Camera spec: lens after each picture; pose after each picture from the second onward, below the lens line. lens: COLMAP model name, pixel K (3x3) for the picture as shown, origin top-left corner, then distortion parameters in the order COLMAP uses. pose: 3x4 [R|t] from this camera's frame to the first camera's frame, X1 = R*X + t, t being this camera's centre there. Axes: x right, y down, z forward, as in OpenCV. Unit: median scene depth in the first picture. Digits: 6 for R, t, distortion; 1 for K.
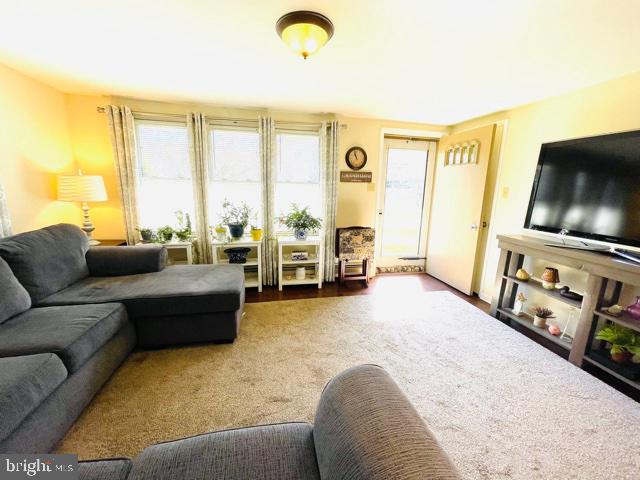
lens RADIAL K [[259.9, 0, 320.0], [0, 259.9, 240.0], [0, 0, 1]] dist [-0.002207, -0.000169]
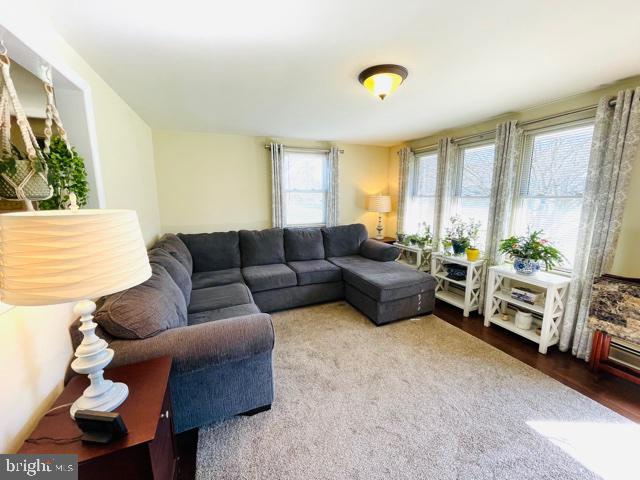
lens RADIAL K [[259.9, 0, 320.0], [0, 259.9, 240.0], [0, 0, 1]] dist [-0.002207, -0.000169]
pose [[0.180328, 0.141165, -0.973424, 0.572949], [-0.187274, 0.976472, 0.106914, -0.071405], [0.965614, 0.163017, 0.202522, 0.295316]]
